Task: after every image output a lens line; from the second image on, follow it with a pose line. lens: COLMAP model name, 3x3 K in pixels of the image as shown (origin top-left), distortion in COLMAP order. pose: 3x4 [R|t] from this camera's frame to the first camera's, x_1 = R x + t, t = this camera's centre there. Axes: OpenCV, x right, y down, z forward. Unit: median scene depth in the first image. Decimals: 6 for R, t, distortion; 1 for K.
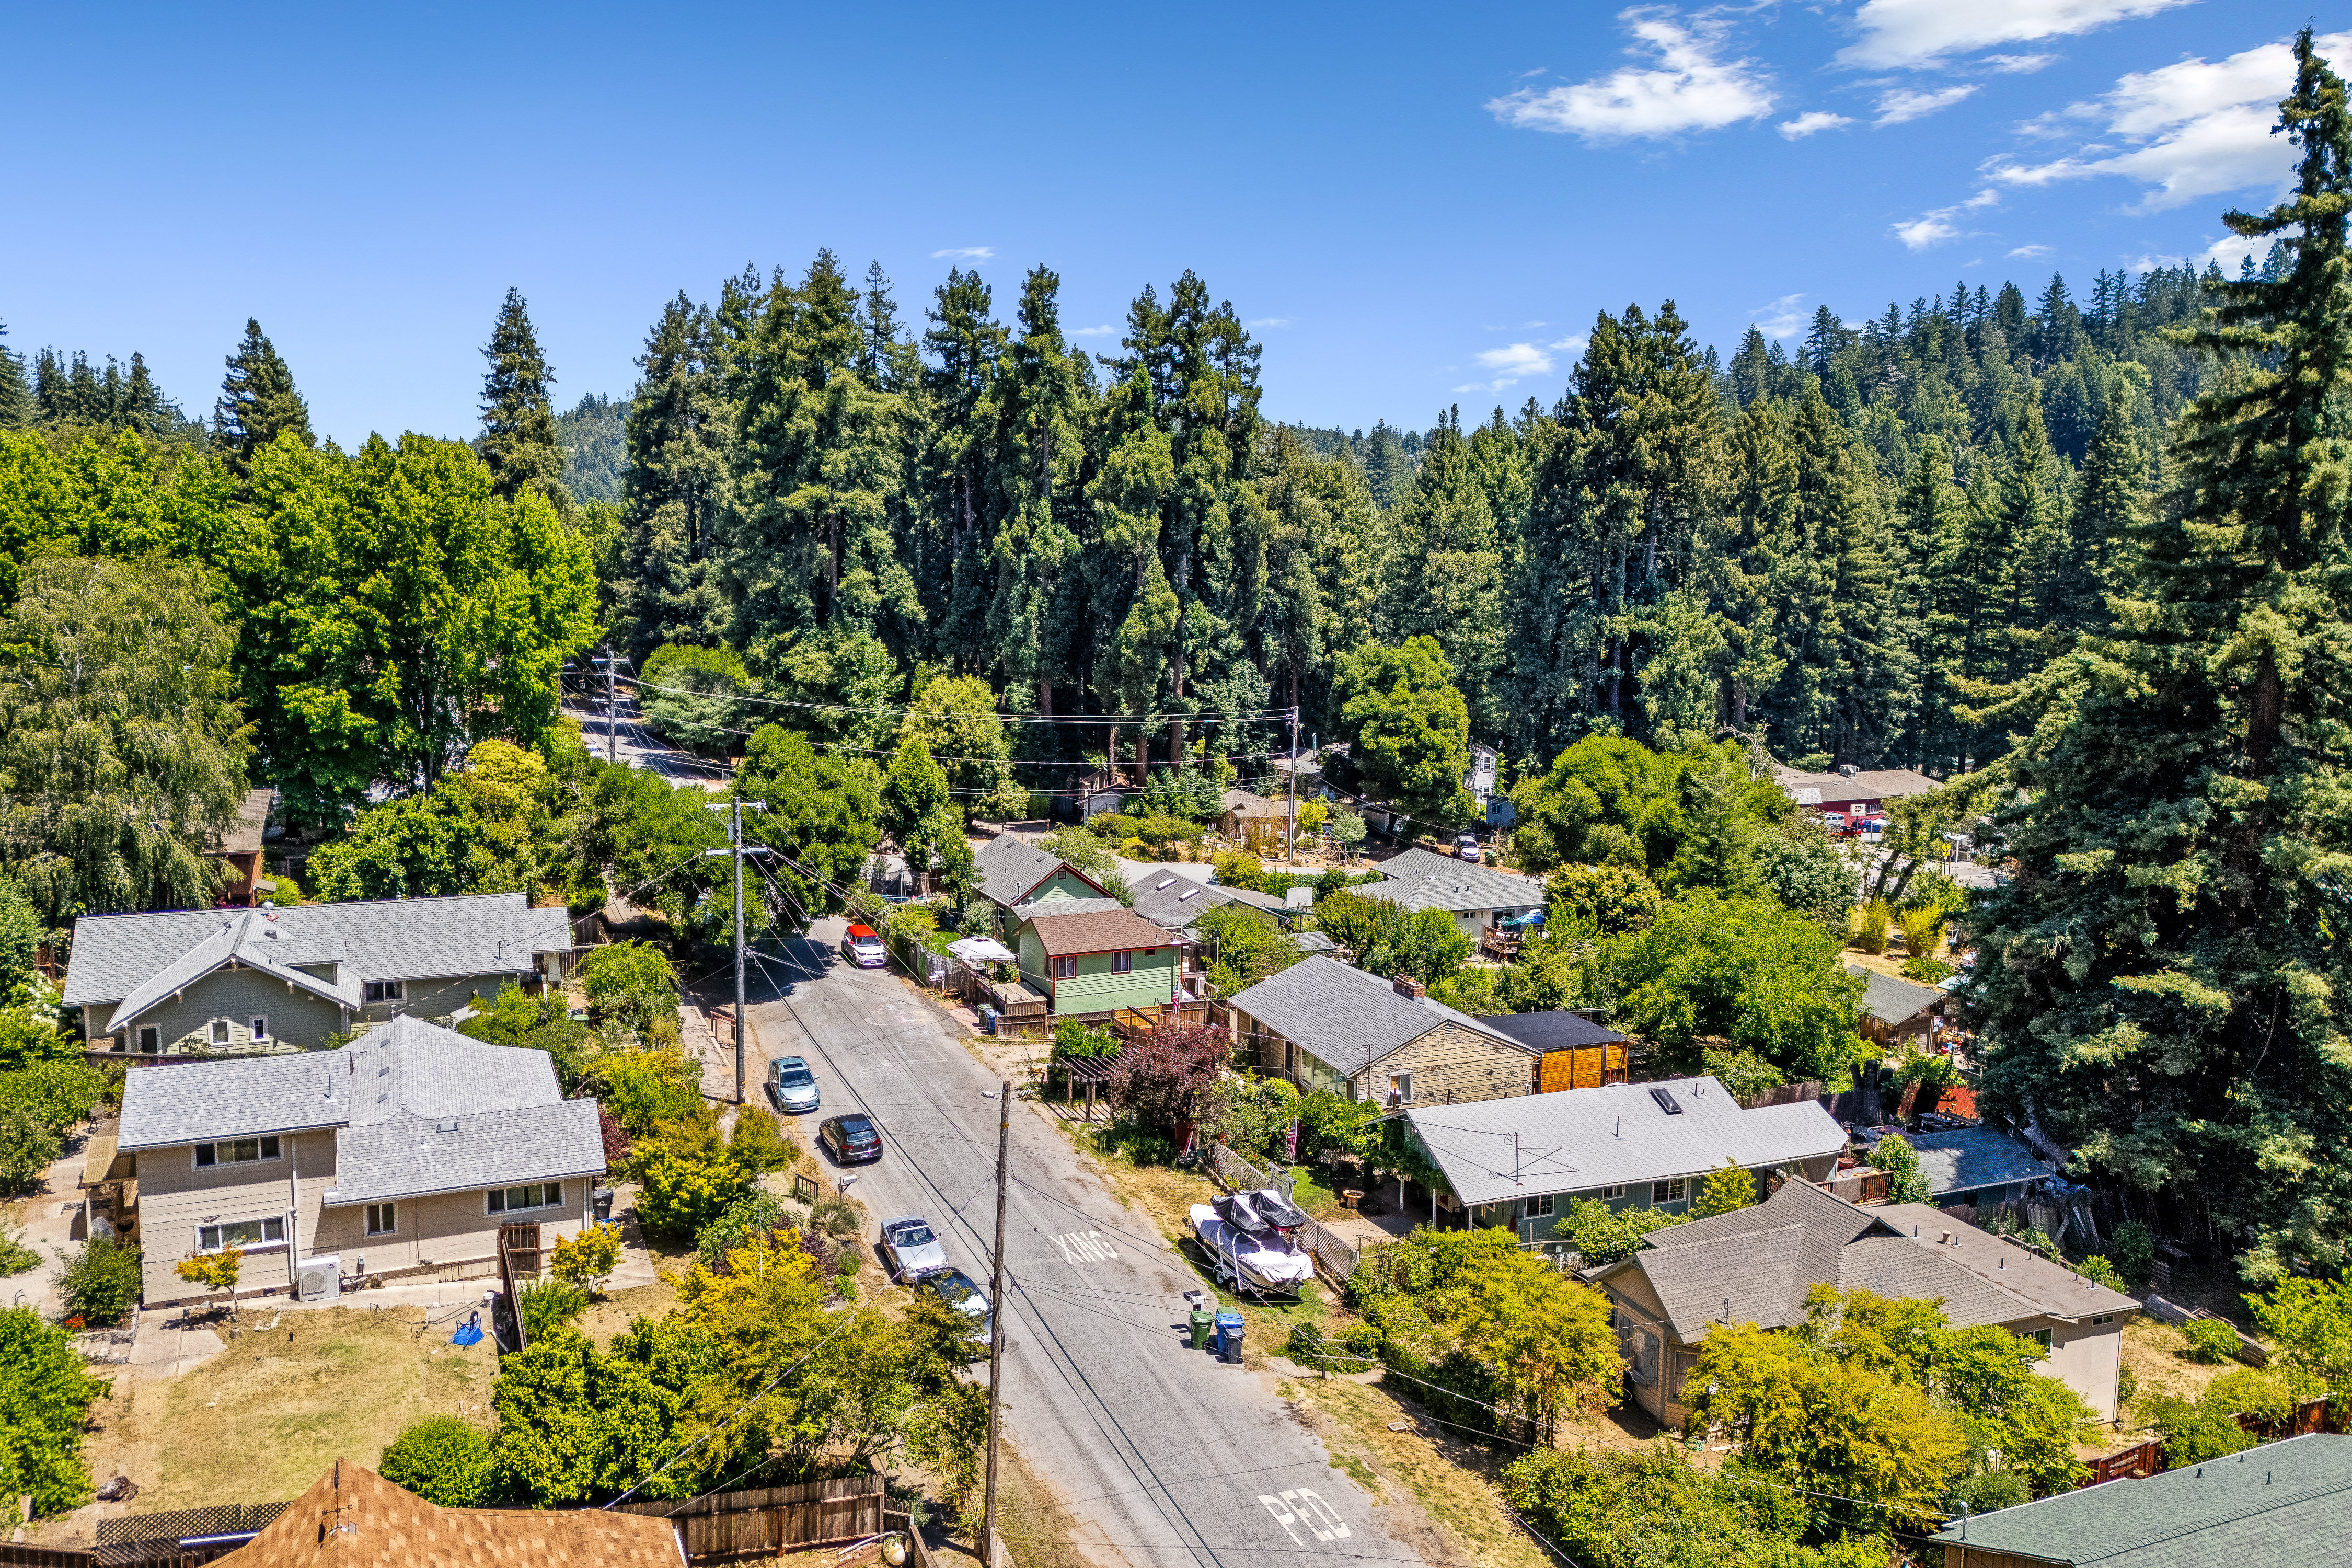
lens RADIAL K [[1756.0, 0, 1174.4], [0, 1756.0, 795.2], [0, 0, 1]] dist [0.039519, -0.003323]
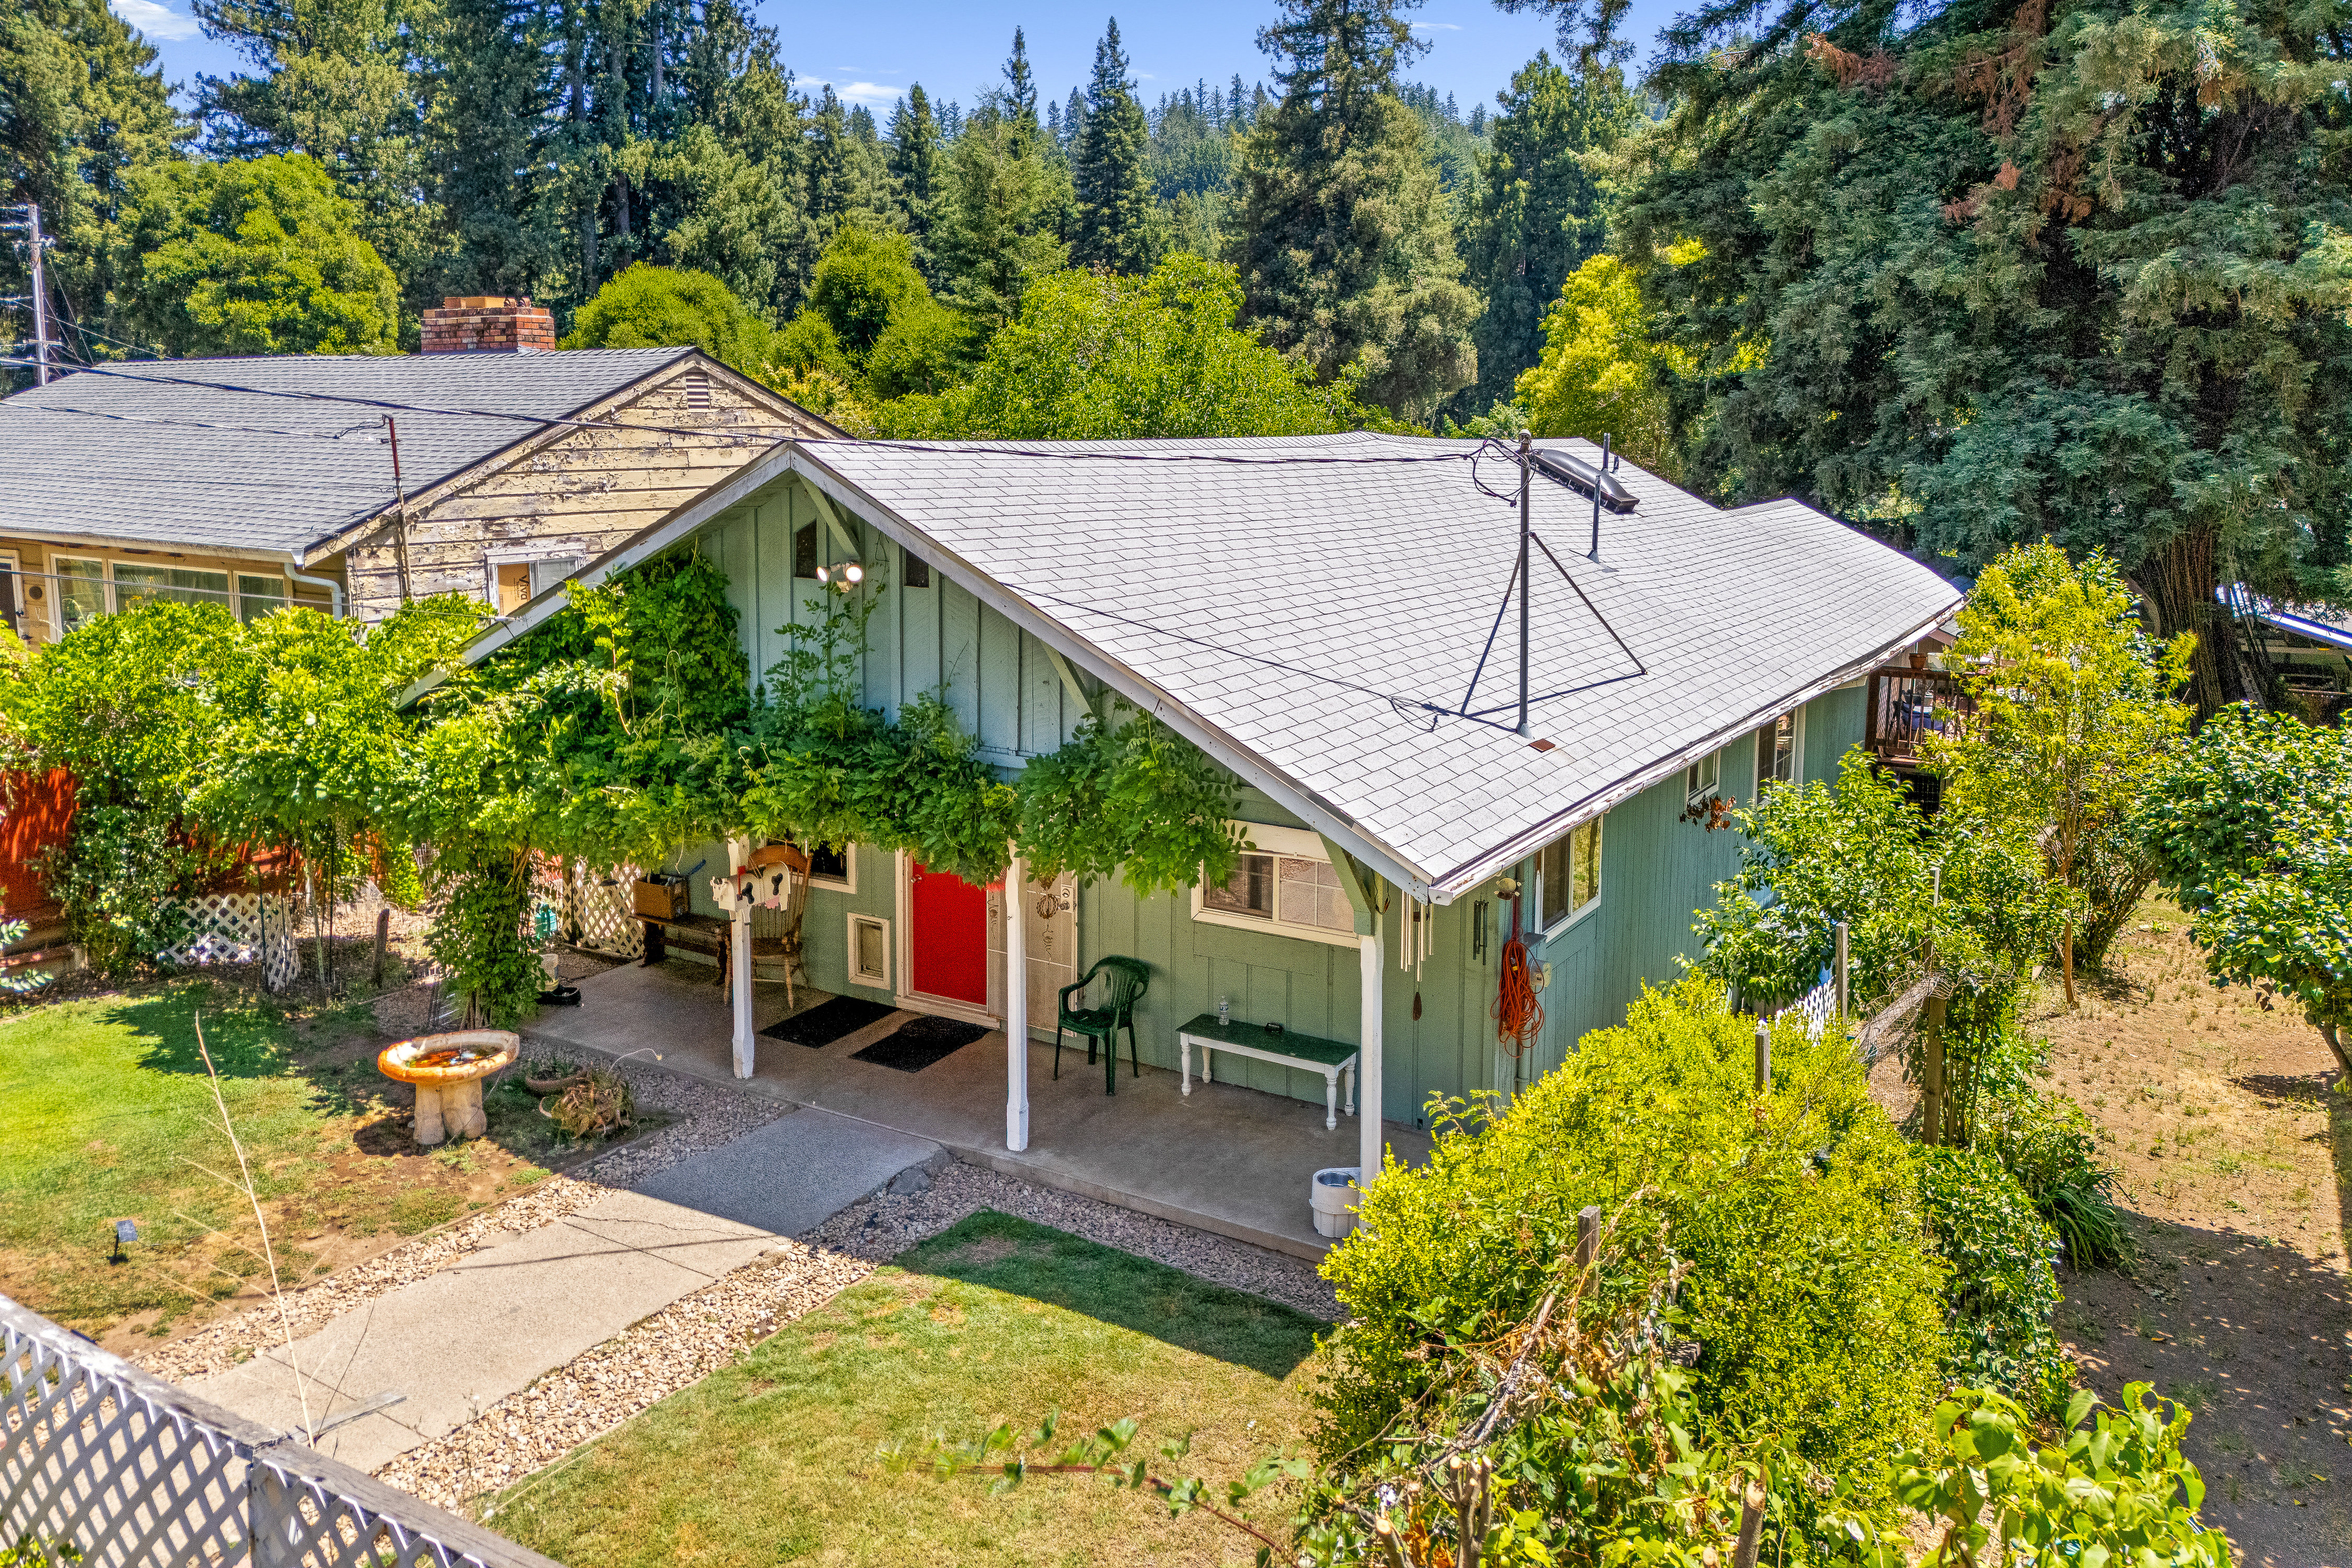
lens RADIAL K [[1729.7, 0, 1172.1], [0, 1729.7, 677.0], [0, 0, 1]] dist [0.041262, 0.002946]
pose [[0.812850, -0.091862, 0.575183, 0.029075], [0.084662, 0.995632, 0.039367, 0.084798], [-0.576287, 0.016697, 0.817077, 0.368061]]
